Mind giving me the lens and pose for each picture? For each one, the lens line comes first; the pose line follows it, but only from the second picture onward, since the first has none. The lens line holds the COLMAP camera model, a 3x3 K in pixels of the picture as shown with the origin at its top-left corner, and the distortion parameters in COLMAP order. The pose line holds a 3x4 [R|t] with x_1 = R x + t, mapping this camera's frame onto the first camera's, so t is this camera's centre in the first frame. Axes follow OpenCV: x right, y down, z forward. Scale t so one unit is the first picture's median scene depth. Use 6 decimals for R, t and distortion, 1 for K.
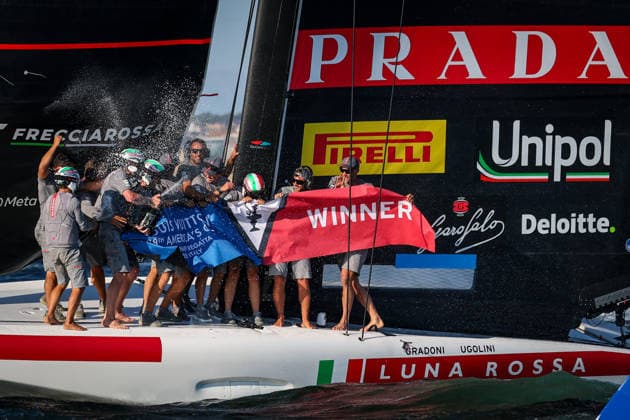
lens RADIAL K [[4583.7, 0, 315.0], [0, 4583.7, 210.0], [0, 0, 1]] dist [0.027479, -18.009083]
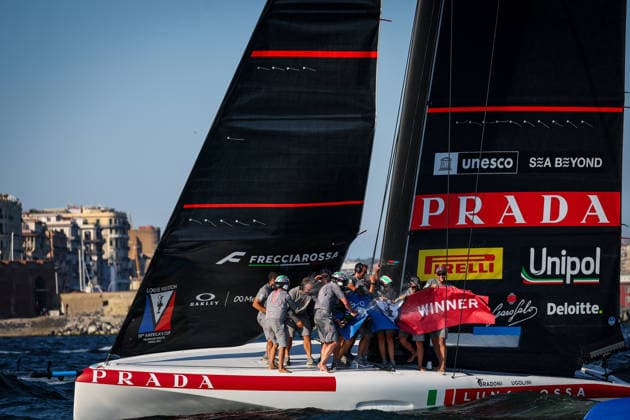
lens RADIAL K [[3048.8, 0, 315.0], [0, 3048.8, 210.0], [0, 0, 1]] dist [-0.974026, 9.232219]
pose [[0.999165, -0.001121, -0.040854, 0.005138], [0.000022, 0.999638, -0.026893, -0.003369], [0.040869, 0.026869, 0.998803, -0.122232]]
